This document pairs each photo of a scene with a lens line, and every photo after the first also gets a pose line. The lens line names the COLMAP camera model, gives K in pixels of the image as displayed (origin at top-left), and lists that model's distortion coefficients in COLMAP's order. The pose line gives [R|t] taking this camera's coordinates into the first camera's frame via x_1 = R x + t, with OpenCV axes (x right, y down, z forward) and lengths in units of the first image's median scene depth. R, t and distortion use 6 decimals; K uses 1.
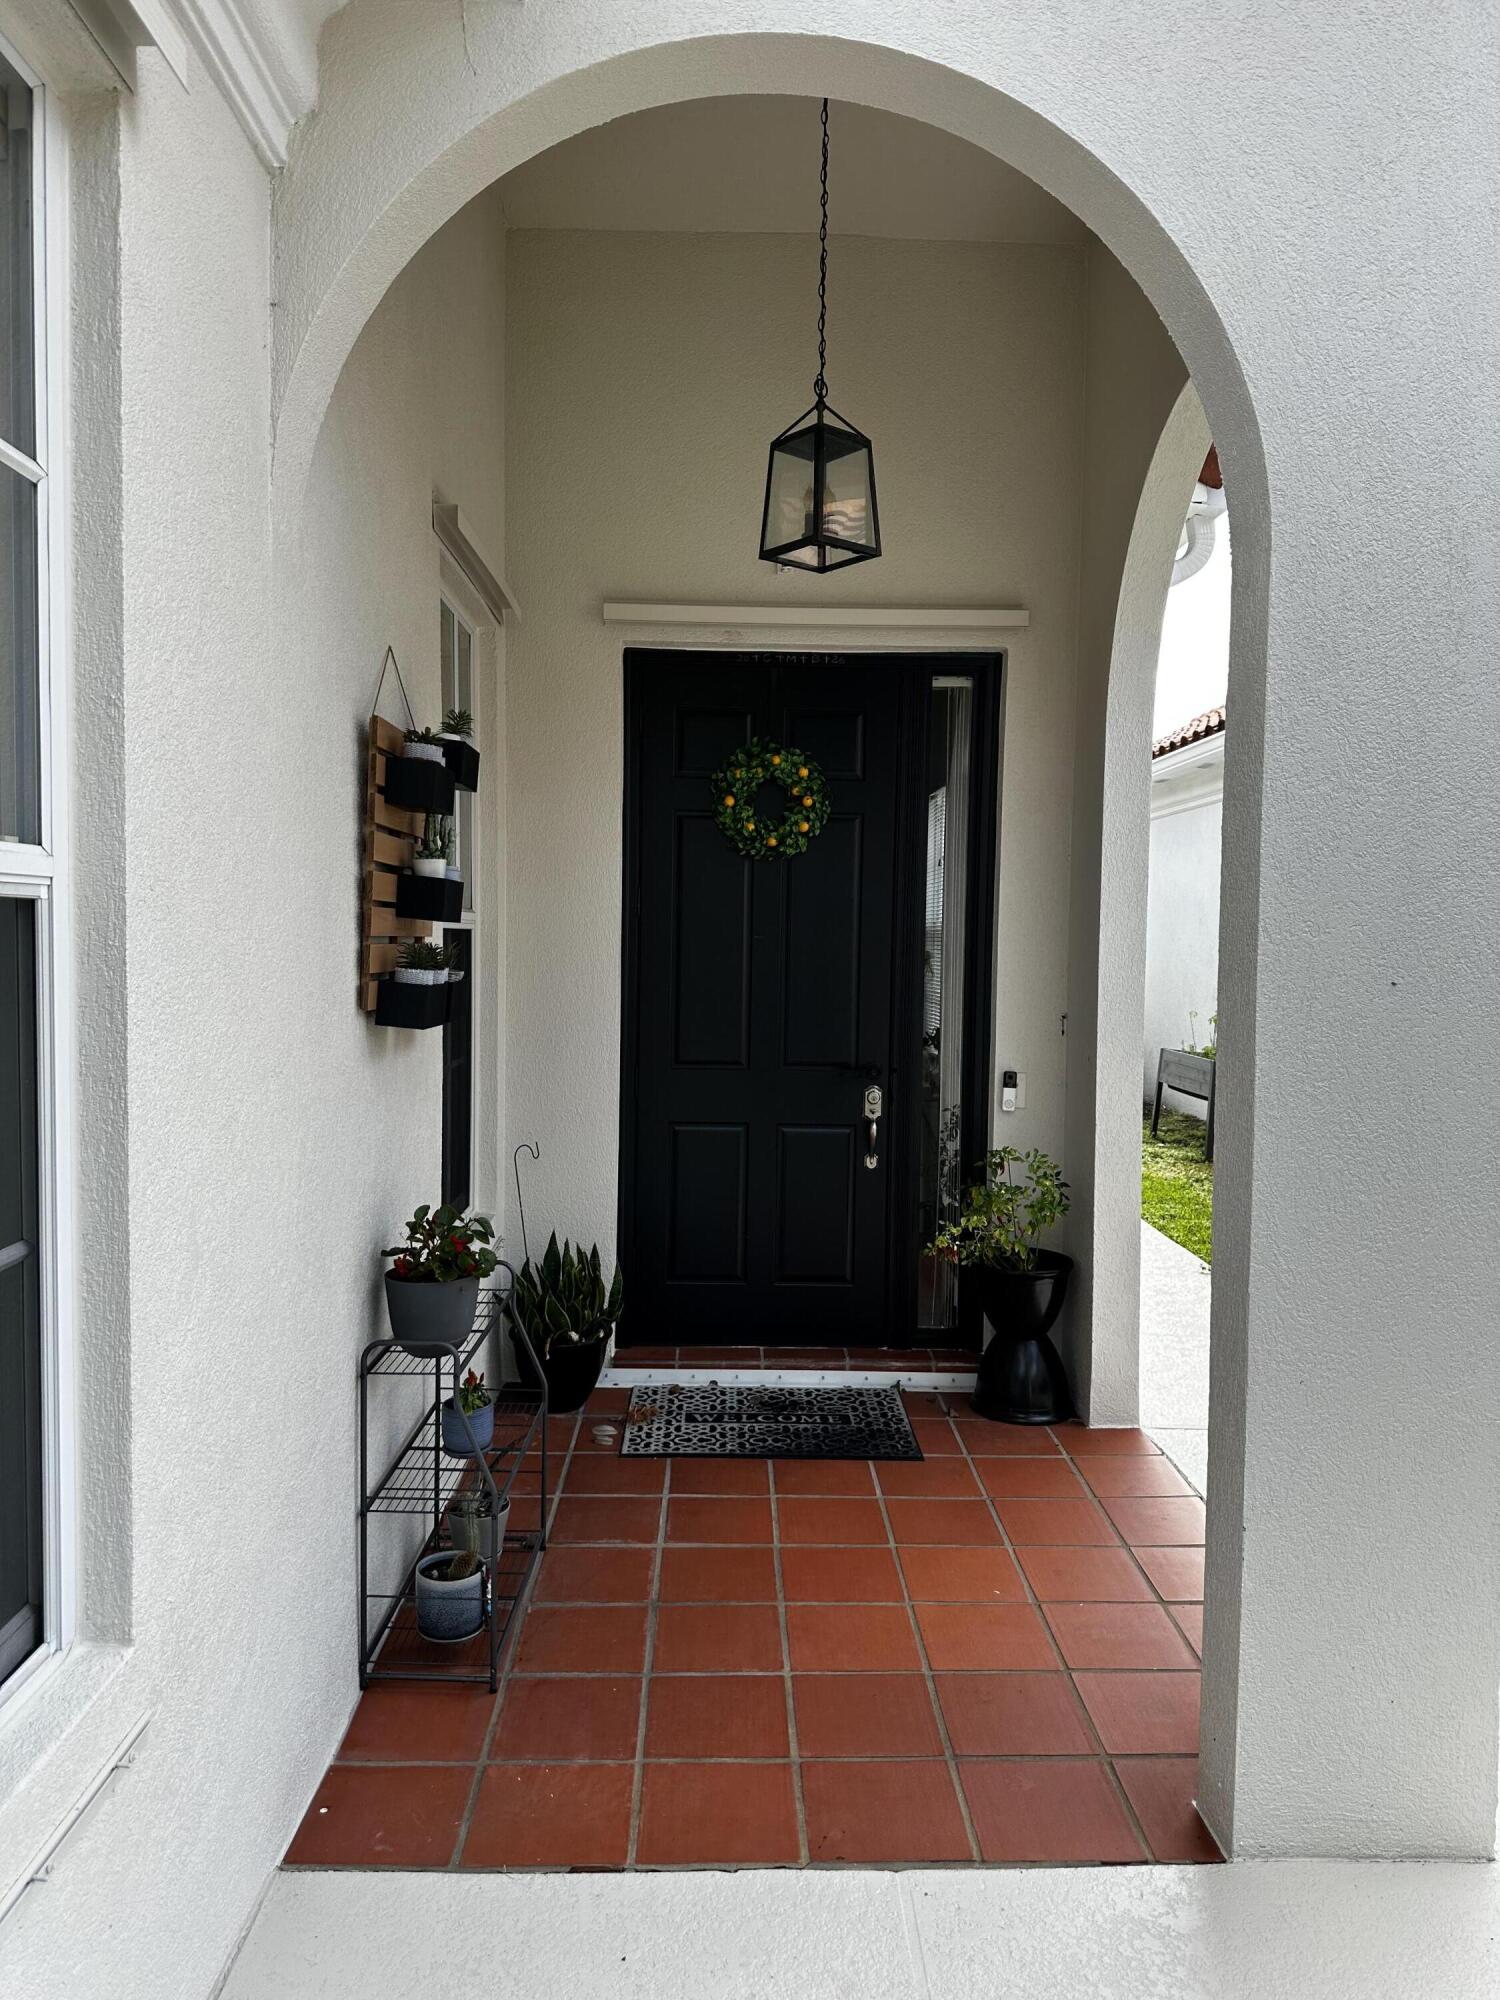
lens RADIAL K [[1440.9, 0, 748.9], [0, 1440.9, 1001.1], [0, 0, 1]] dist [0.043006, -0.106985]
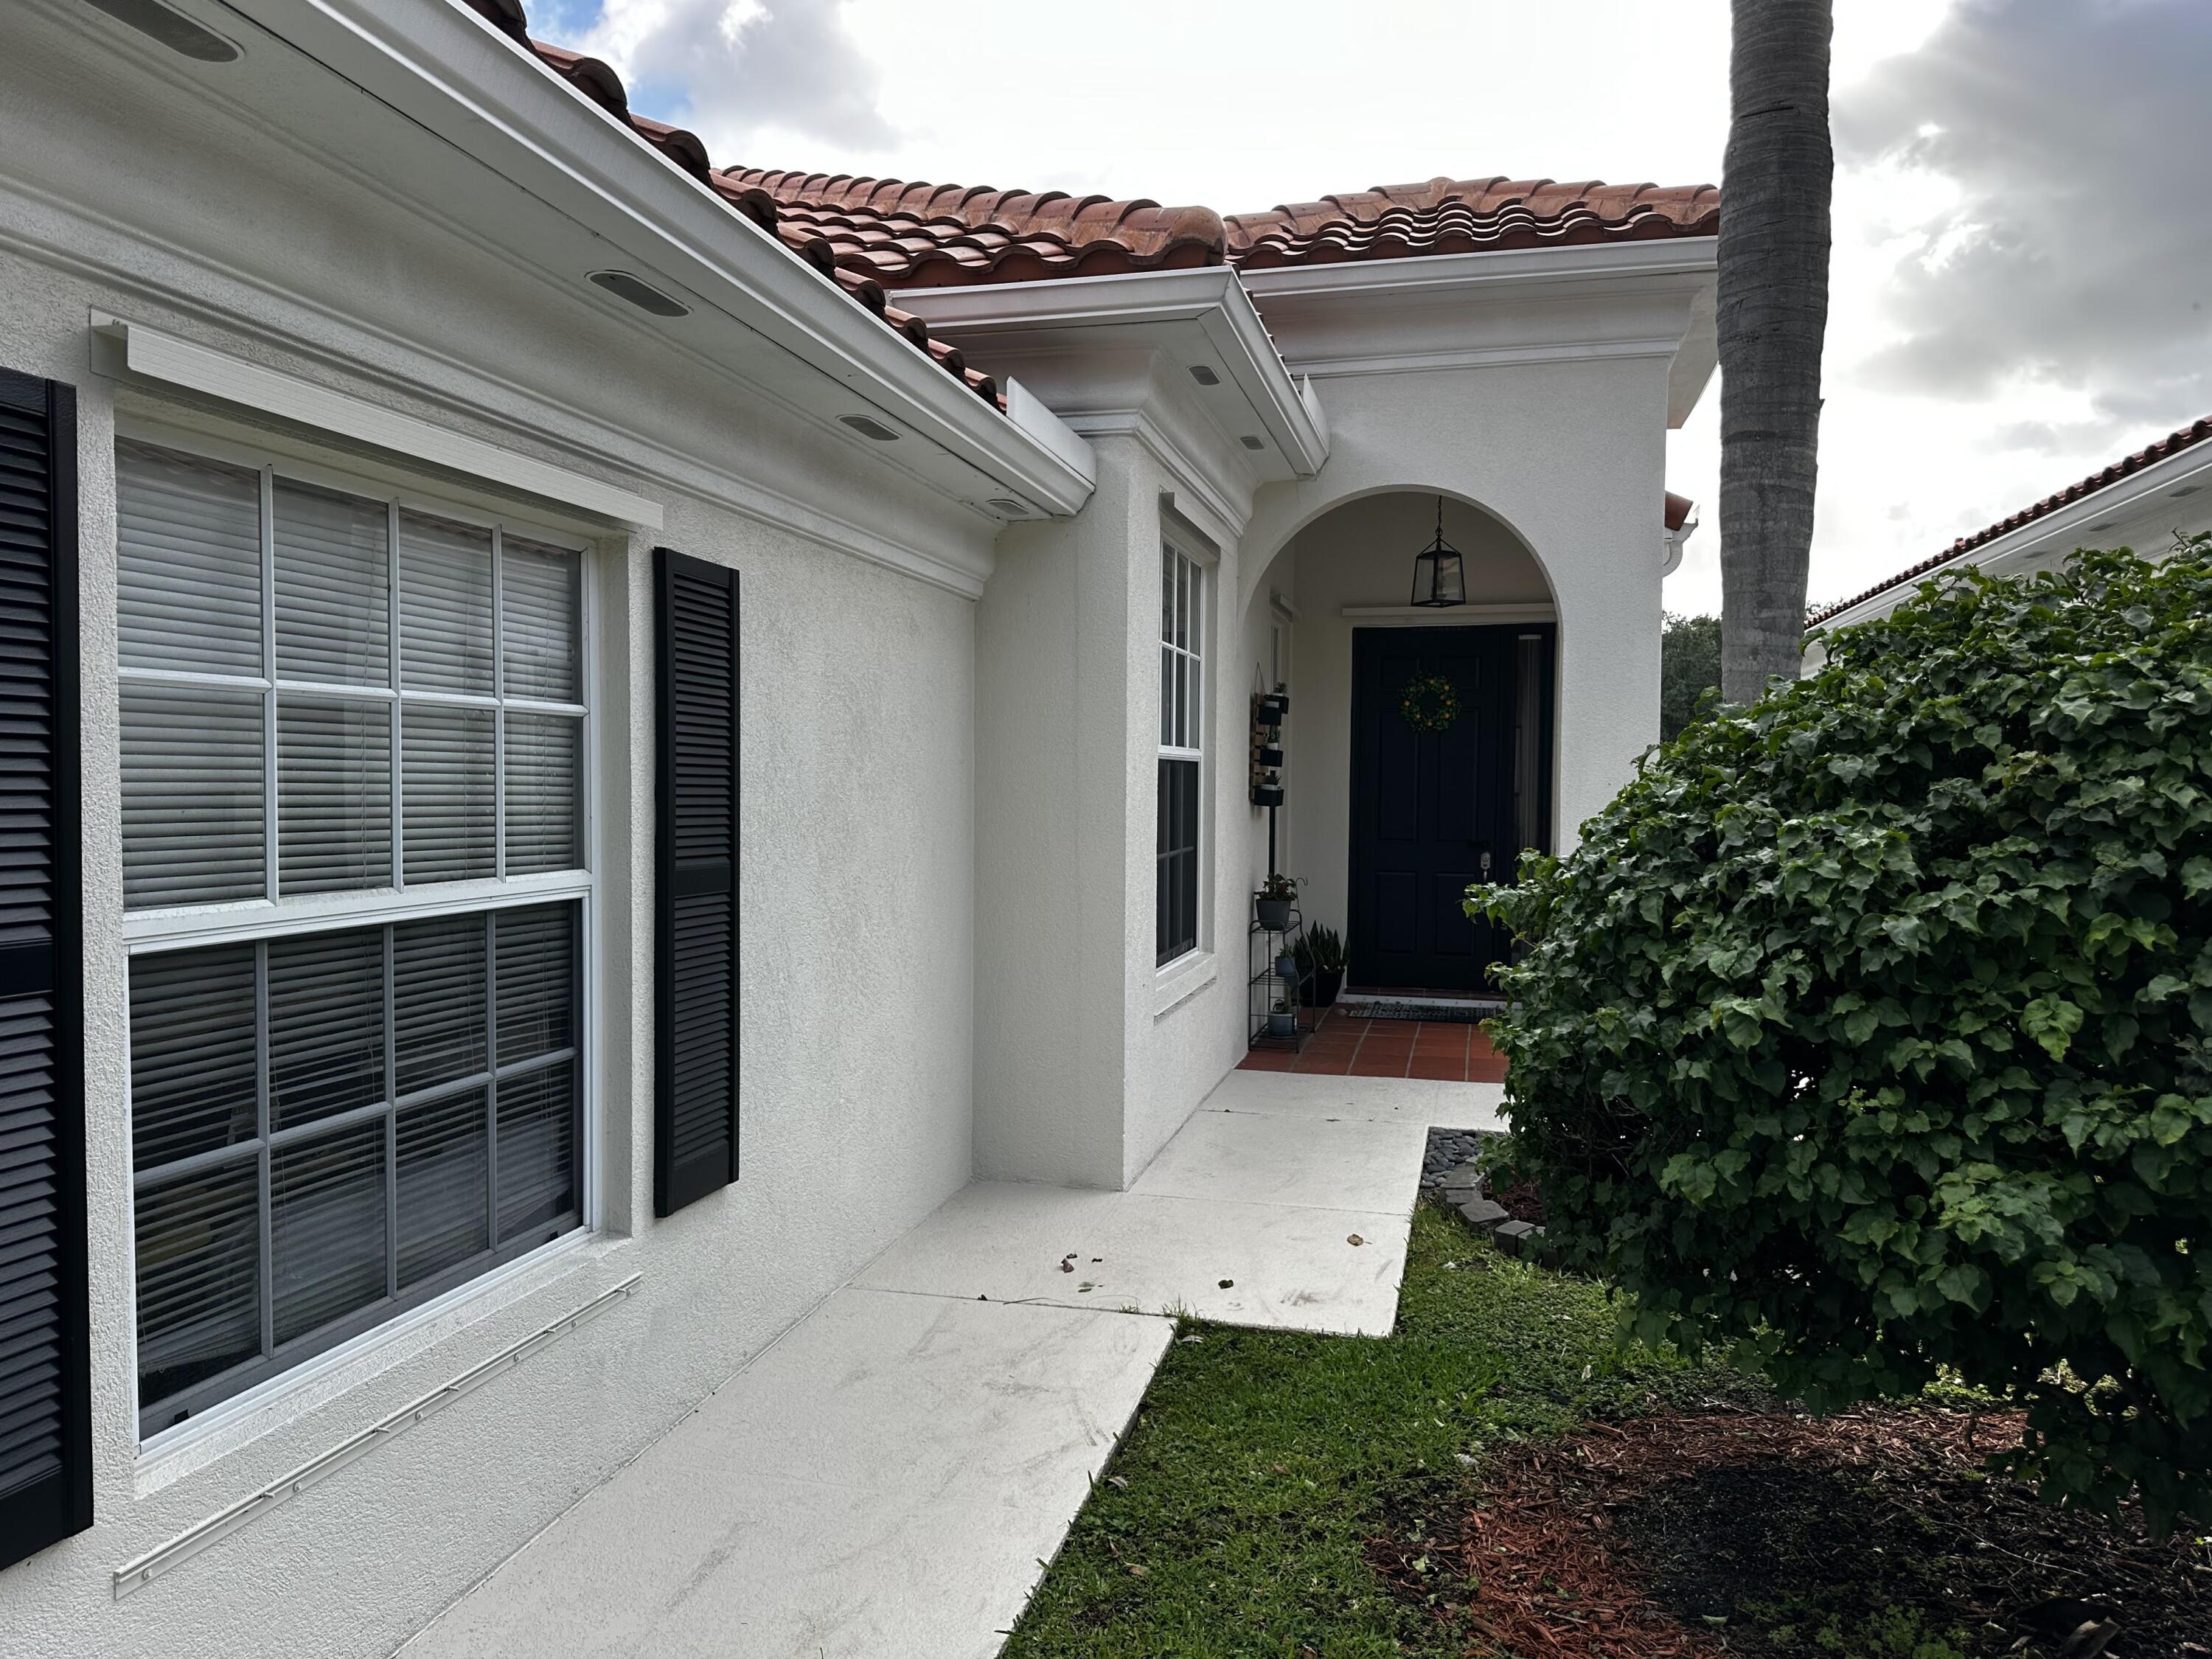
lens RADIAL K [[1593.6, 0, 1099.9], [0, 1593.6, 830.5], [0, 0, 1]] dist [0.043006, -0.106985]
pose [[0.967230, 0.003500, -0.253876, 0.173826], [-0.006433, 0.999922, -0.010723, 0.076918], [0.253819, 0.012005, 0.967177, -1.551315]]
